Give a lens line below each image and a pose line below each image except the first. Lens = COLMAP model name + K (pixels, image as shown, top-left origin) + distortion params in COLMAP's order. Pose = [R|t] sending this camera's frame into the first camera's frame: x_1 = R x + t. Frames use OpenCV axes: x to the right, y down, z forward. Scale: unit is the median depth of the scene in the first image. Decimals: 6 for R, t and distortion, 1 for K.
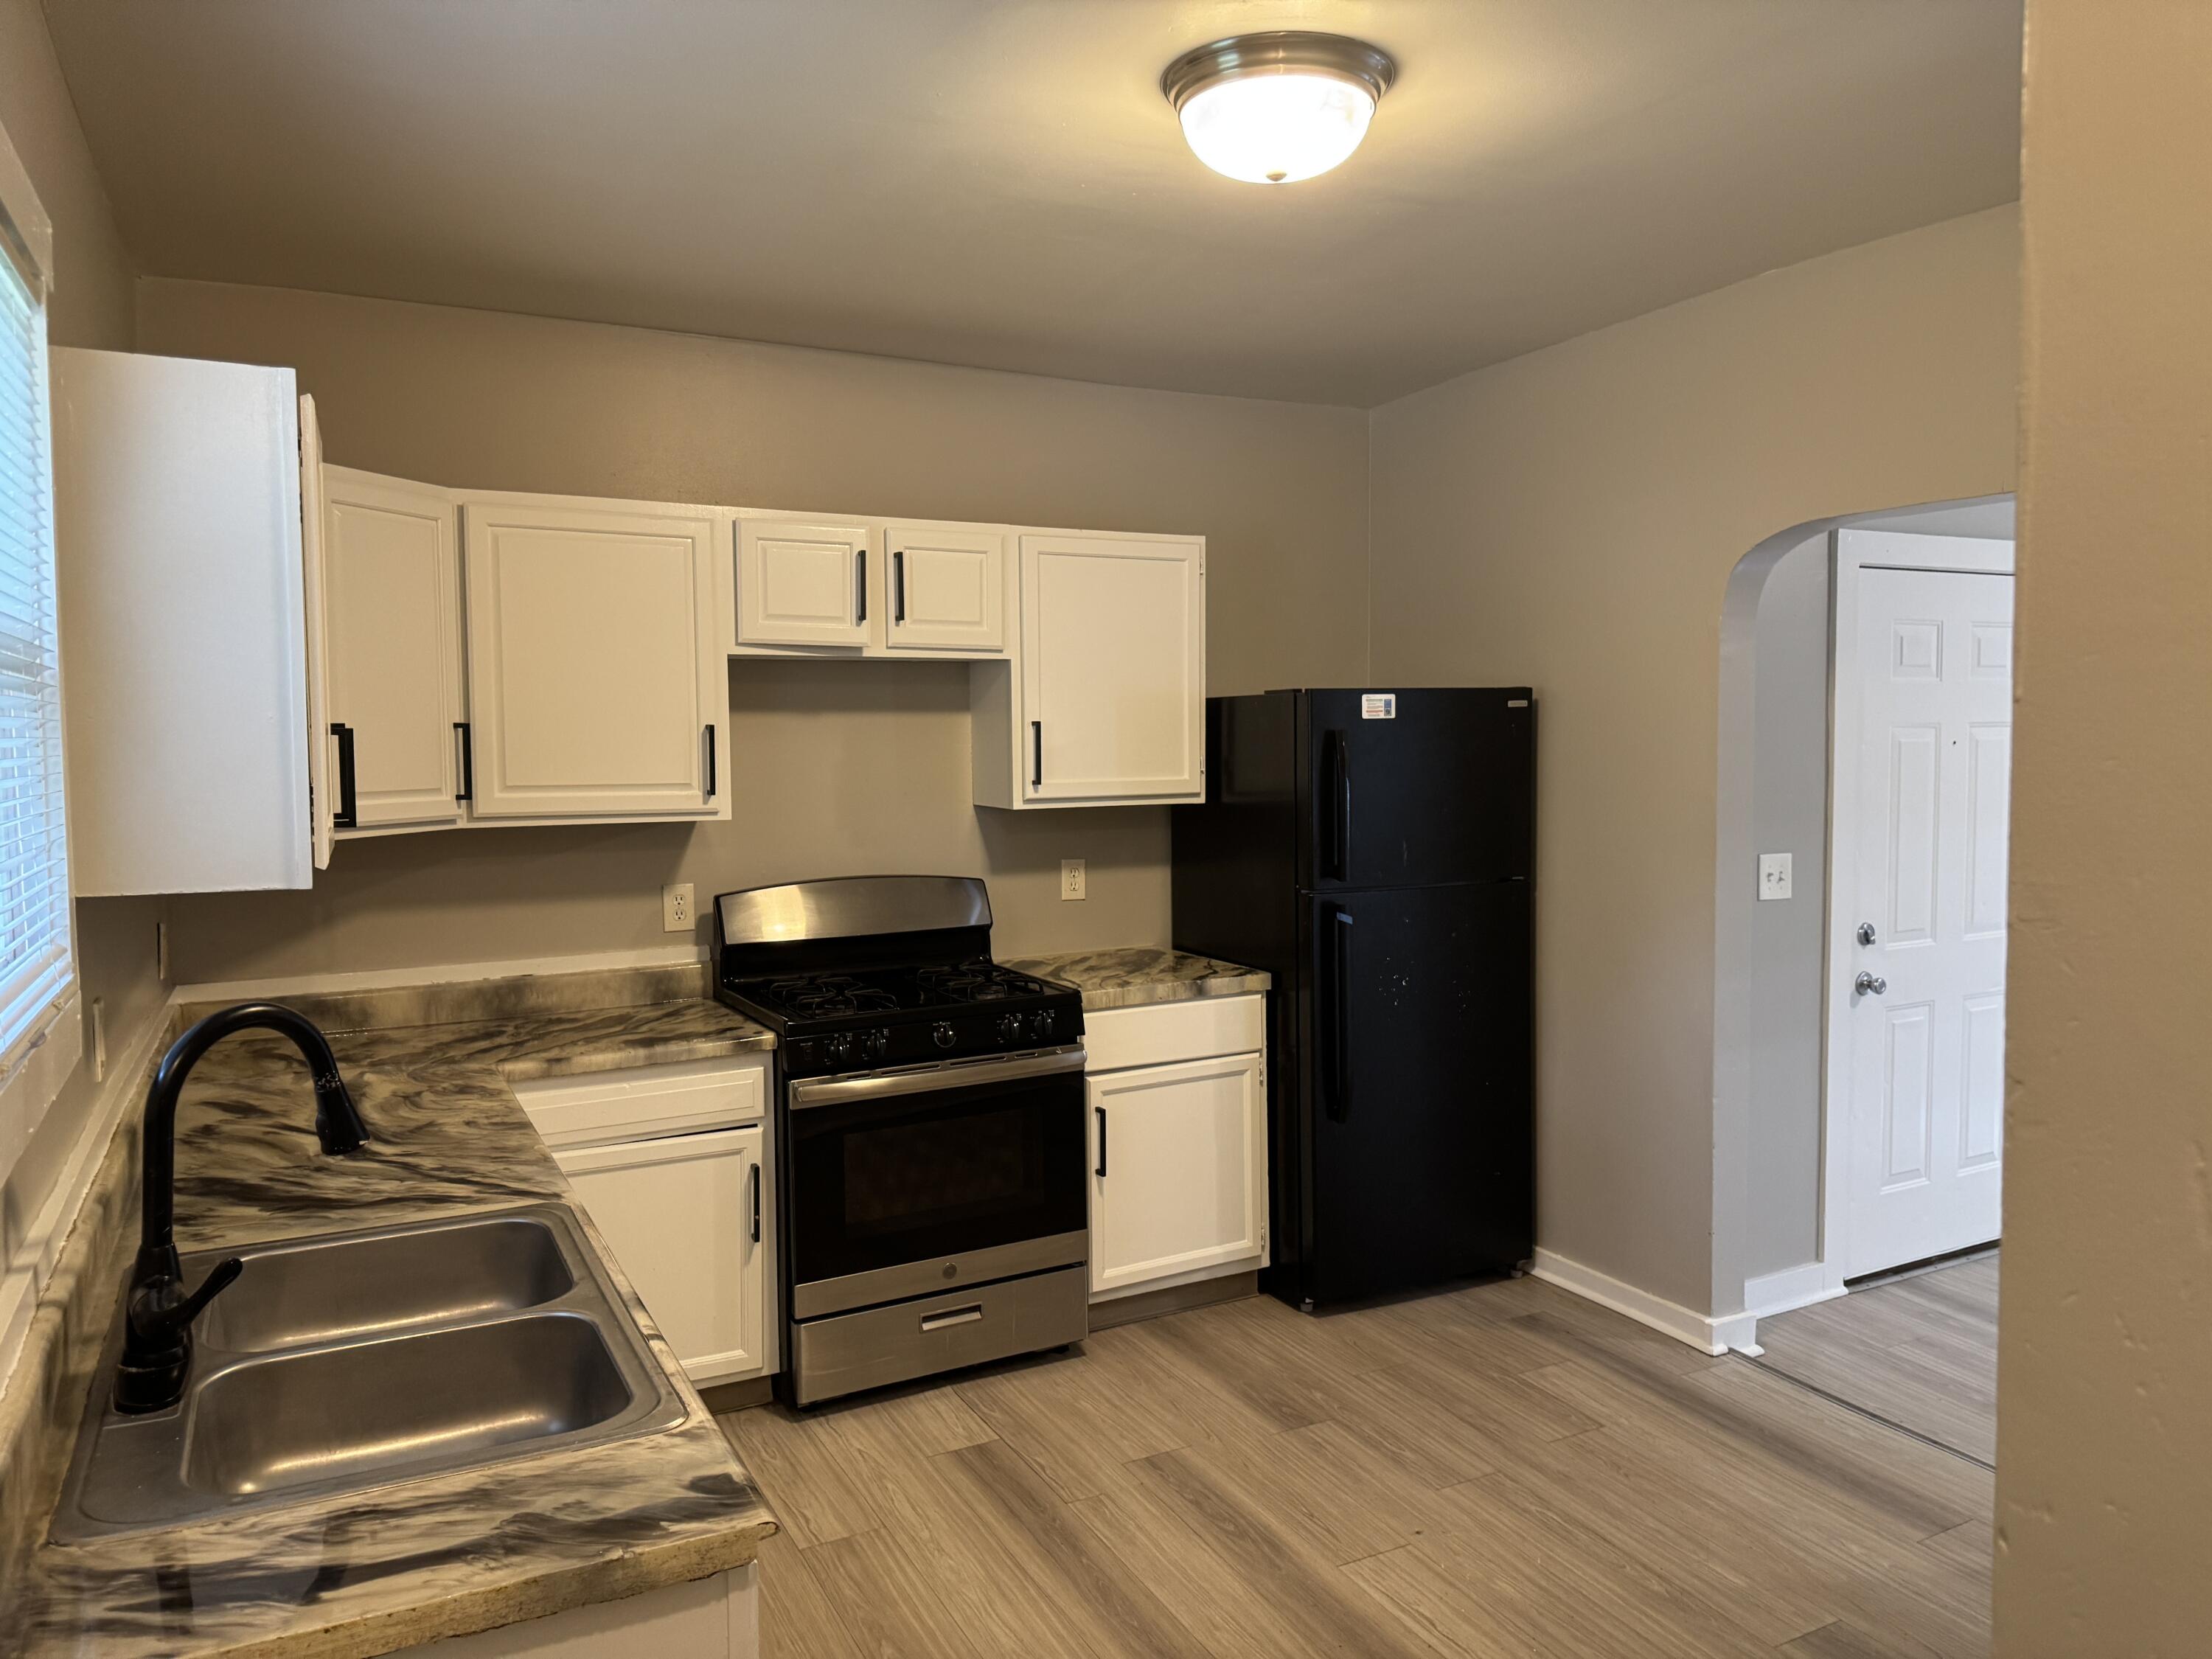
lens RADIAL K [[1648.6, 0, 1111.9], [0, 1648.6, 849.4], [0, 0, 1]] dist [0.301094, -0.454044]
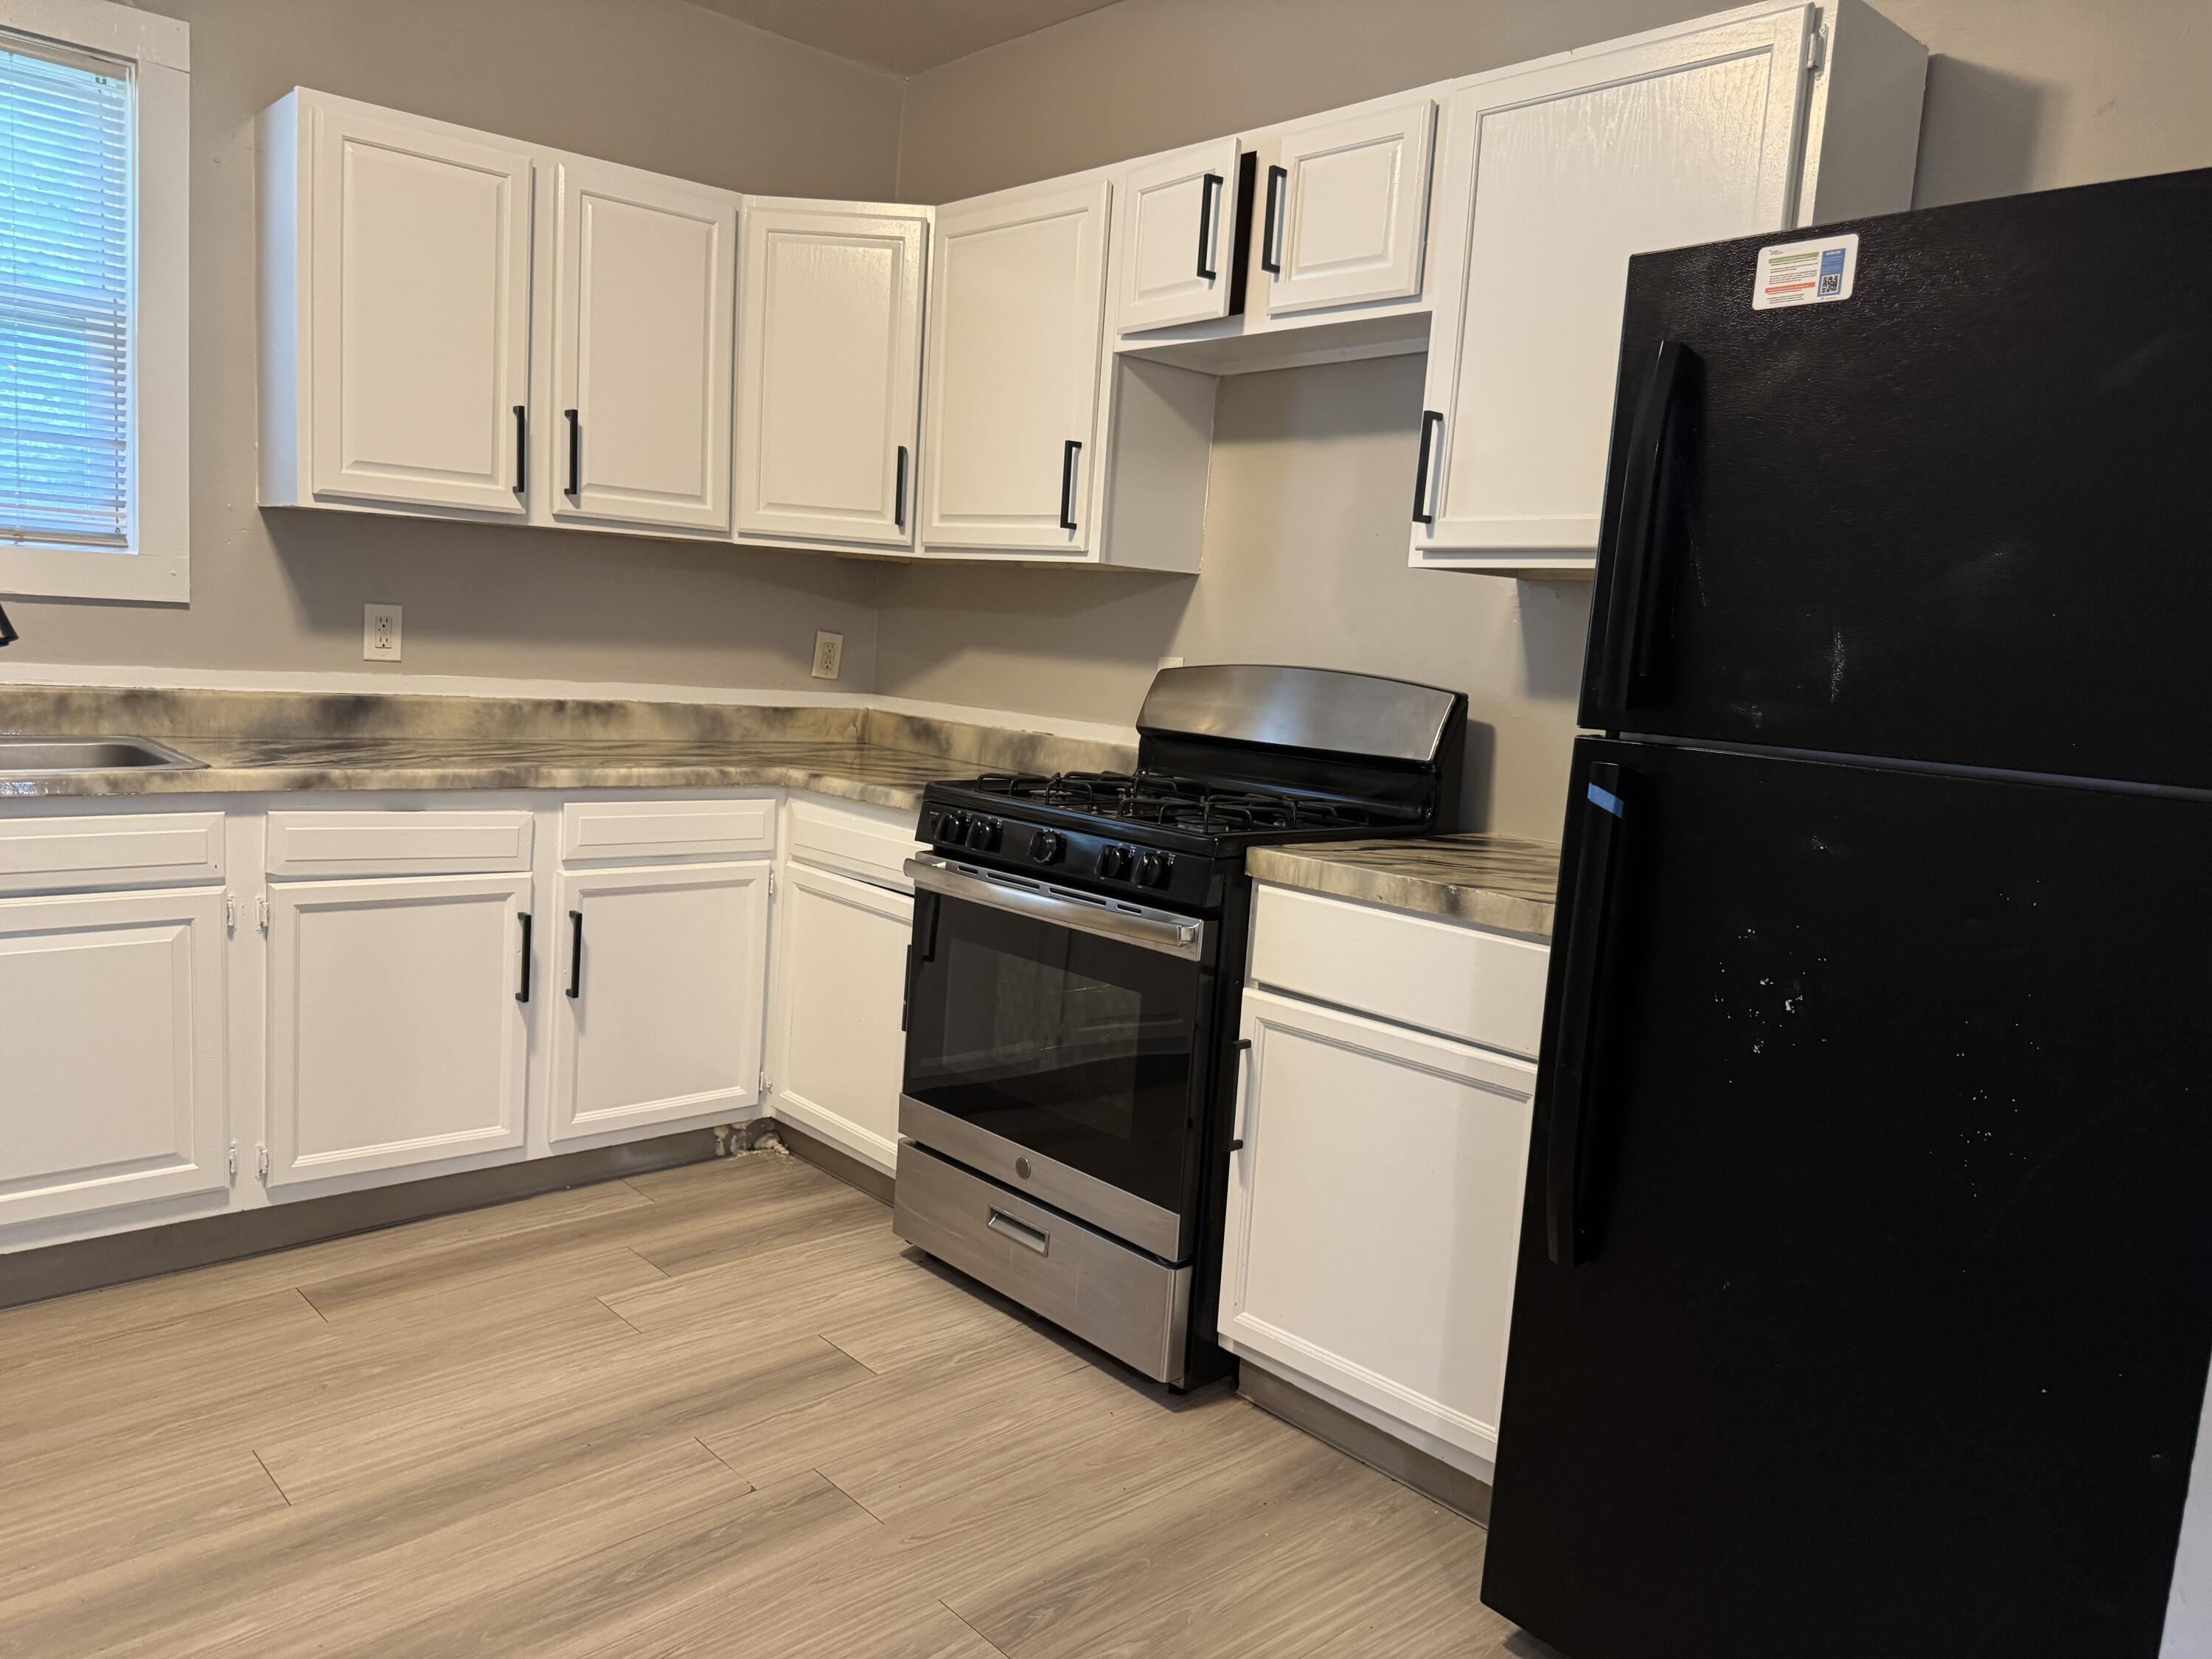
lens RADIAL K [[1607.6, 0, 1106.0], [0, 1607.6, 829.5], [0, 0, 1]] dist [0.090967, -0.063734]
pose [[0.213827, 0.138037, -0.967070, 0.518416], [-0.146148, 0.983345, 0.108045, 0.023545], [0.965877, 0.118232, 0.230440, 0.783799]]
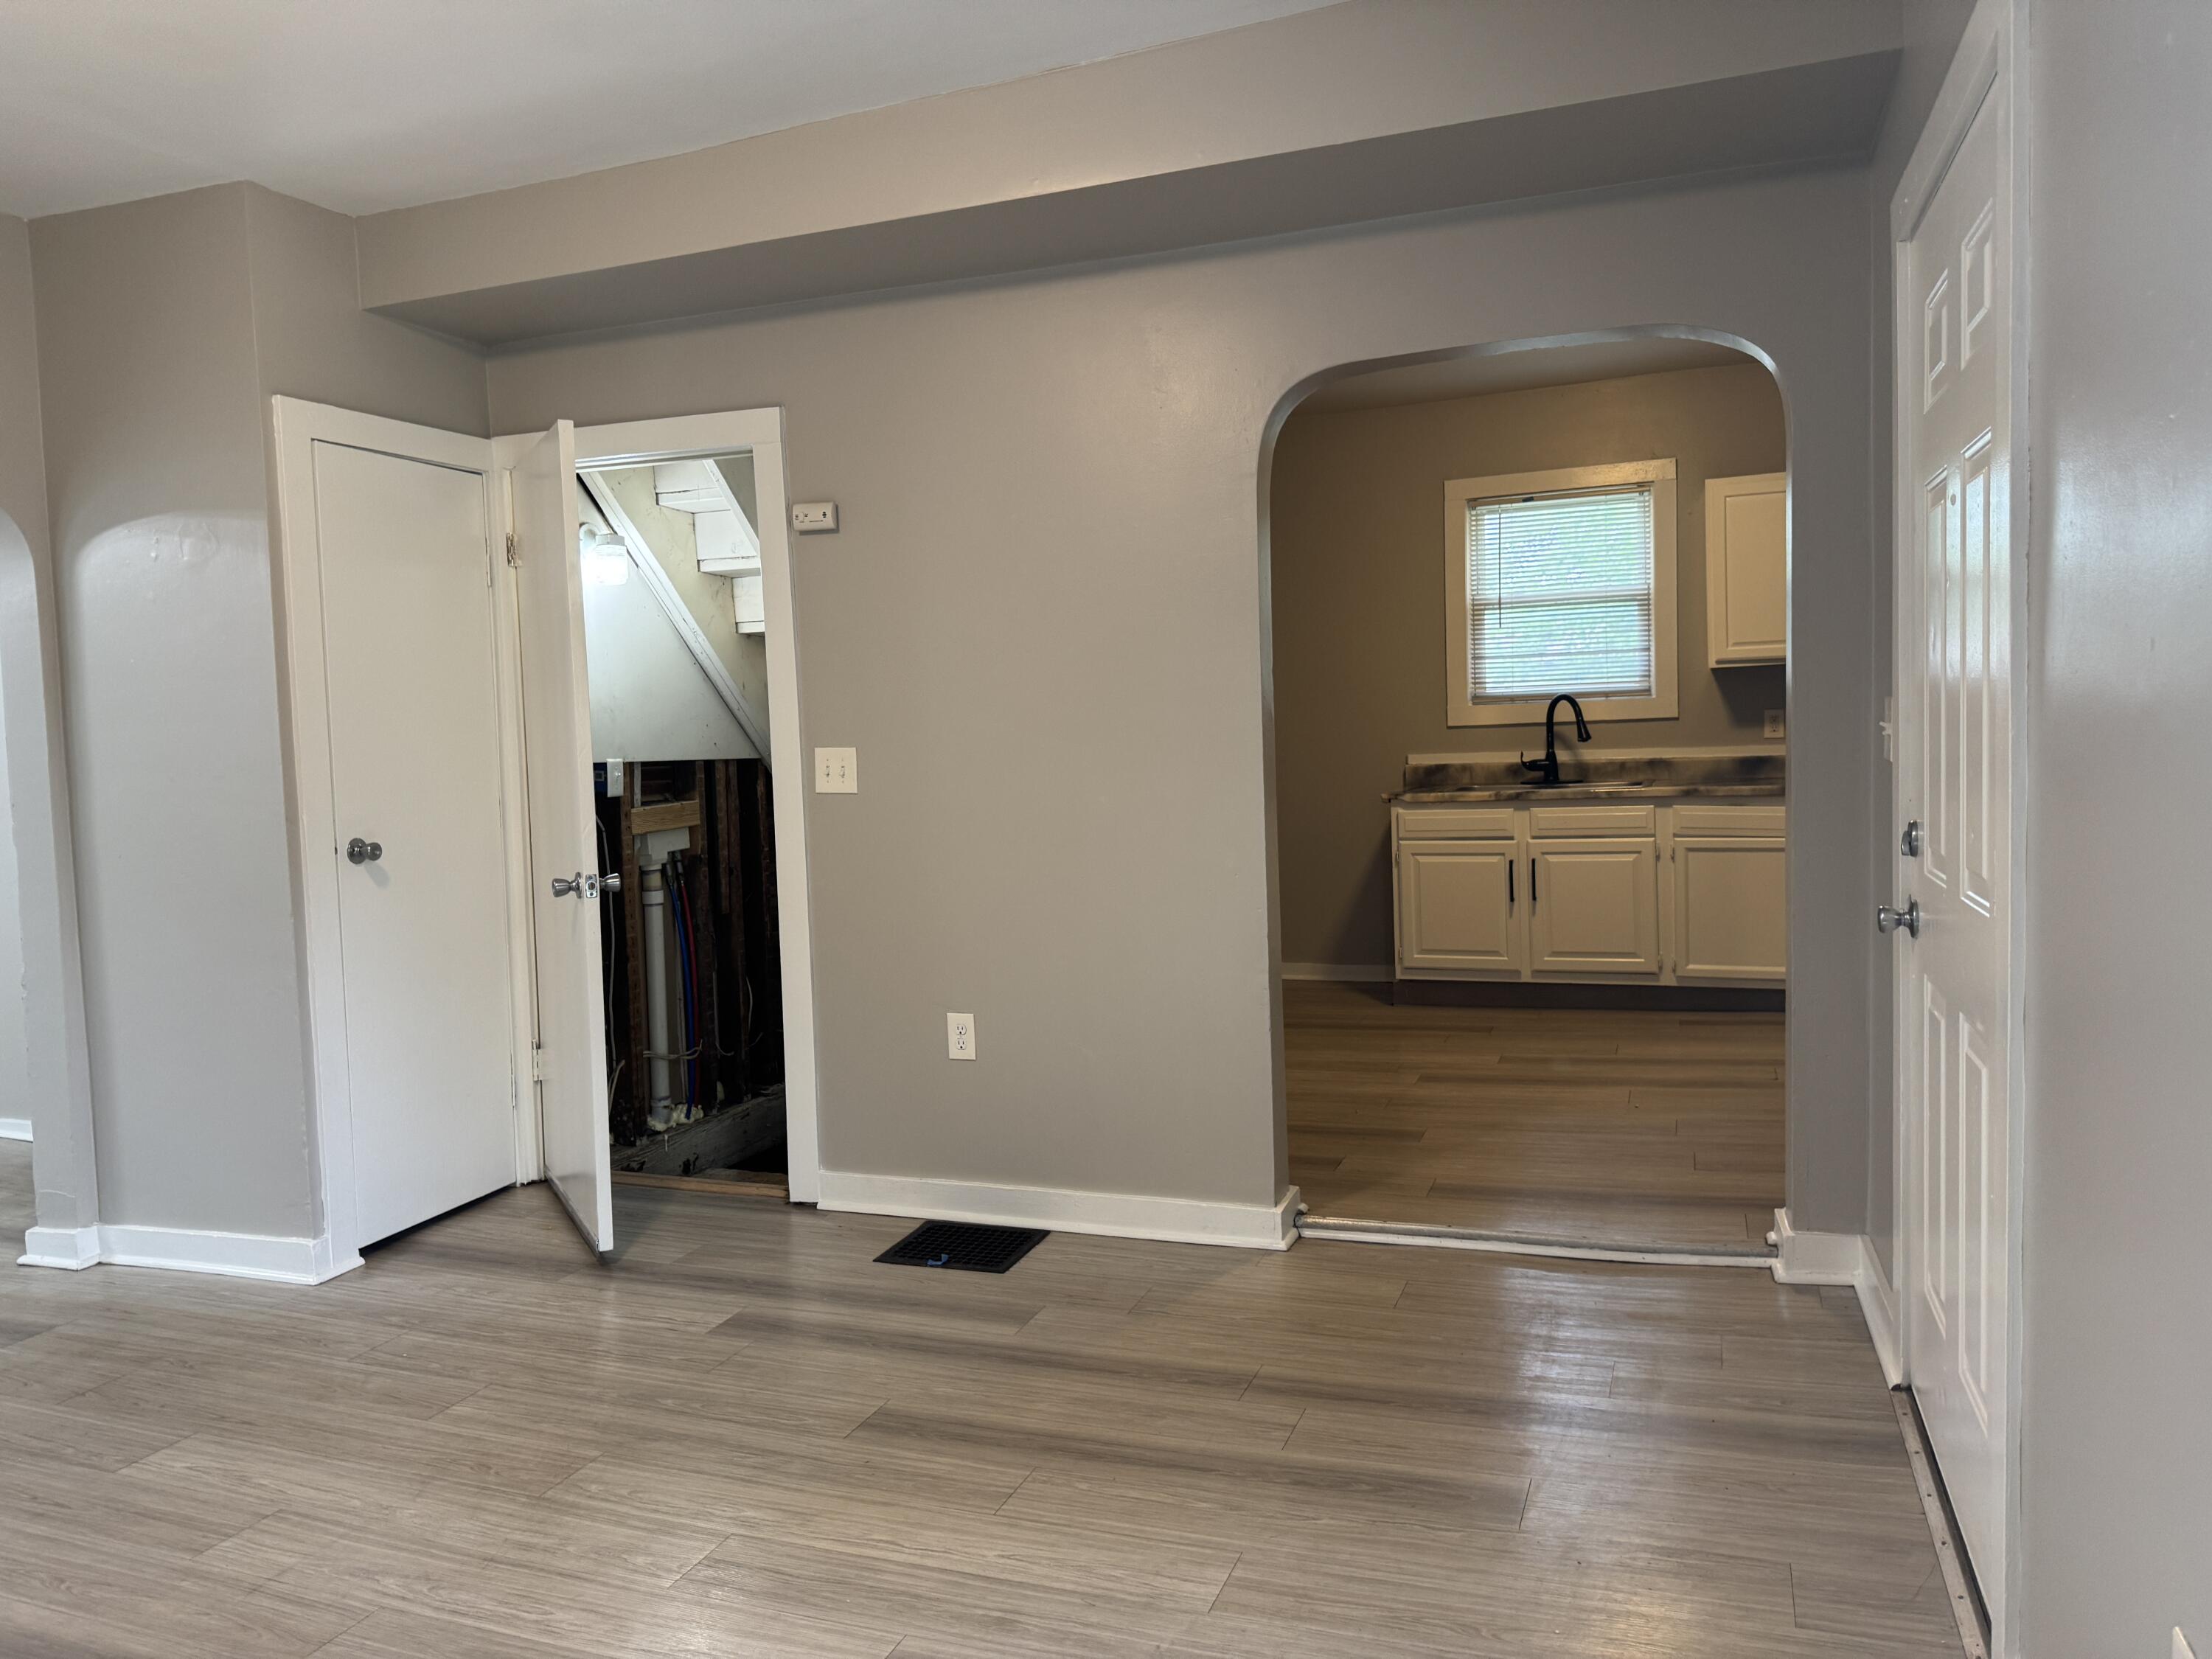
lens RADIAL K [[1556.8, 0, 1106.0], [0, 1556.8, 829.5], [0, 0, 1]] dist [0.070622, -0.140208]
pose [[-0.767476, 0.075630, -0.636601, 1.114822], [-0.018256, 0.990036, 0.139627, -0.032208], [0.640818, 0.118782, -0.758448, 1.360877]]
